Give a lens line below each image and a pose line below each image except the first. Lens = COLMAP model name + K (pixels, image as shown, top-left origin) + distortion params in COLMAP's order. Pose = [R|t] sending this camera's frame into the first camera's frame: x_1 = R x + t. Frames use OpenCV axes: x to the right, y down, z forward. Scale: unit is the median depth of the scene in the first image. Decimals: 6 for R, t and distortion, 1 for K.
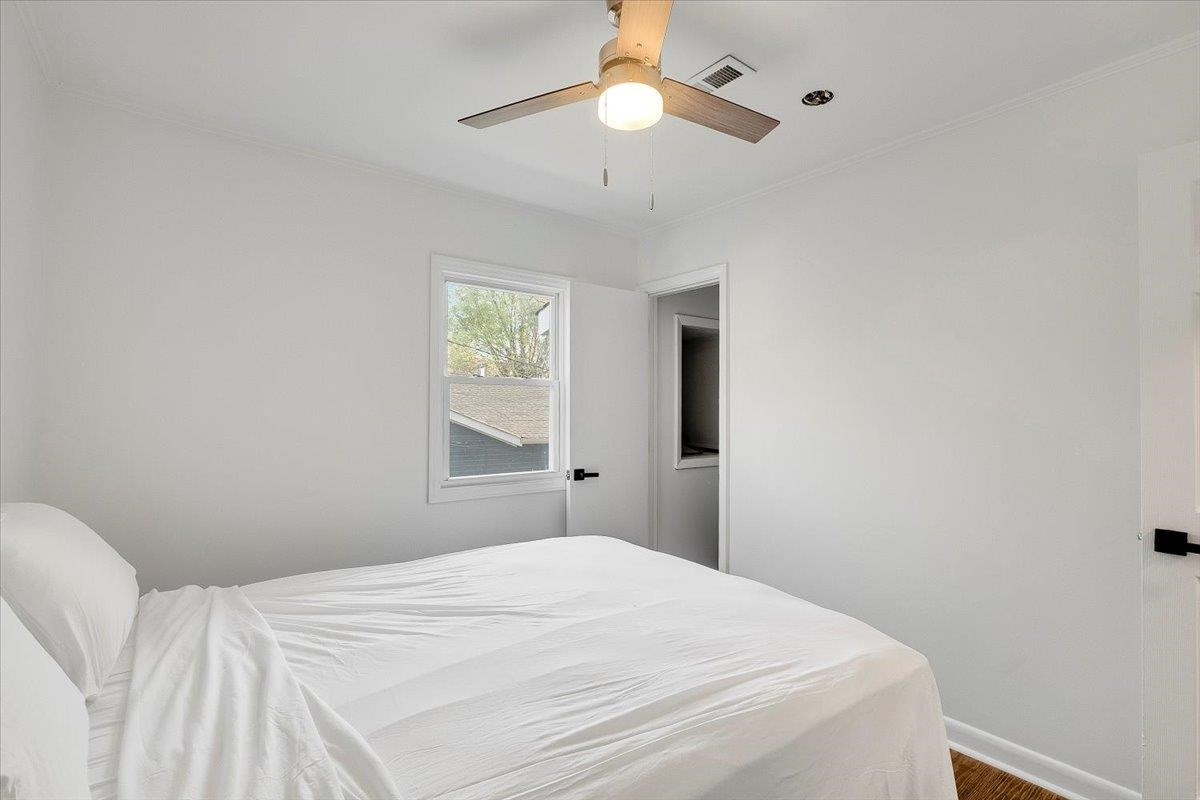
lens RADIAL K [[556.7, 0, 604.5], [0, 556.7, 406.2], [0, 0, 1]] dist [0.000514, -0.000002]
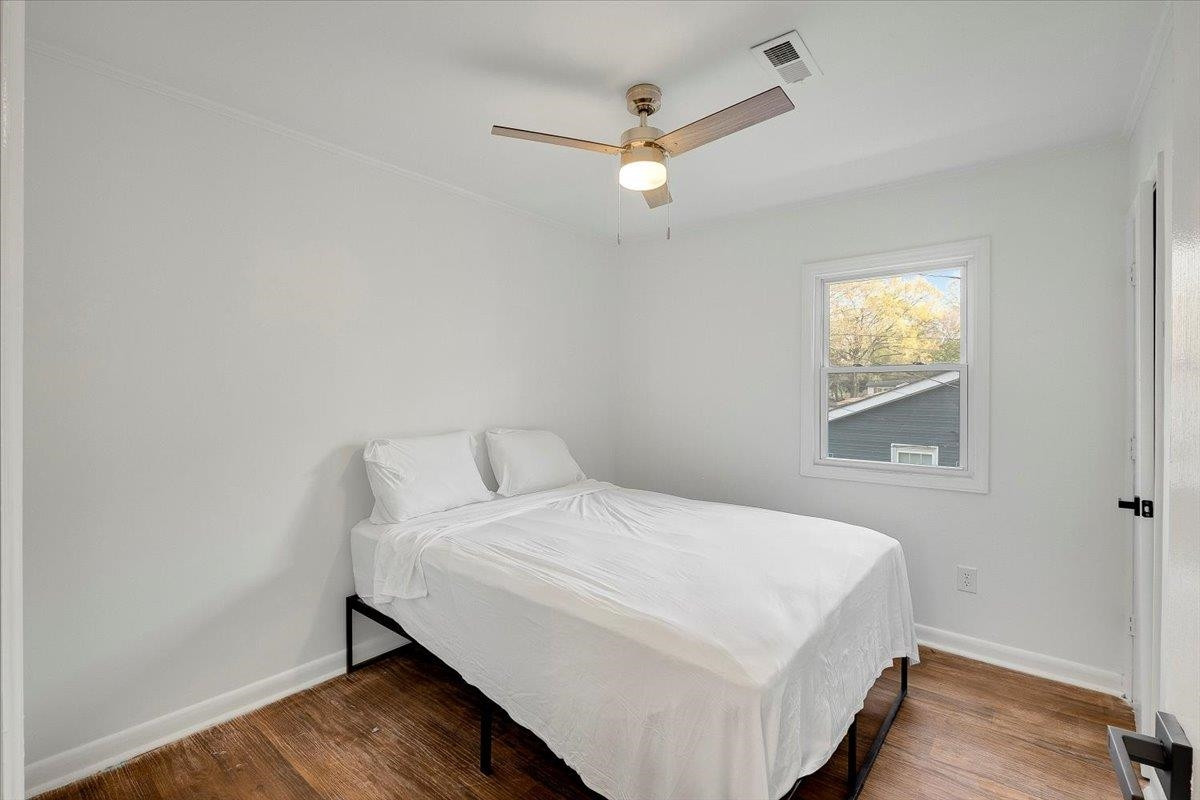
lens RADIAL K [[556.7, 0, 604.5], [0, 556.7, 406.2], [0, 0, 1]] dist [0.000514, -0.000002]
pose [[0.196409, -0.000404, -0.980522, 1.657151], [0.008353, 0.999964, 0.001261, 0.036860], [0.980486, -0.008438, 0.196405, 0.758568]]
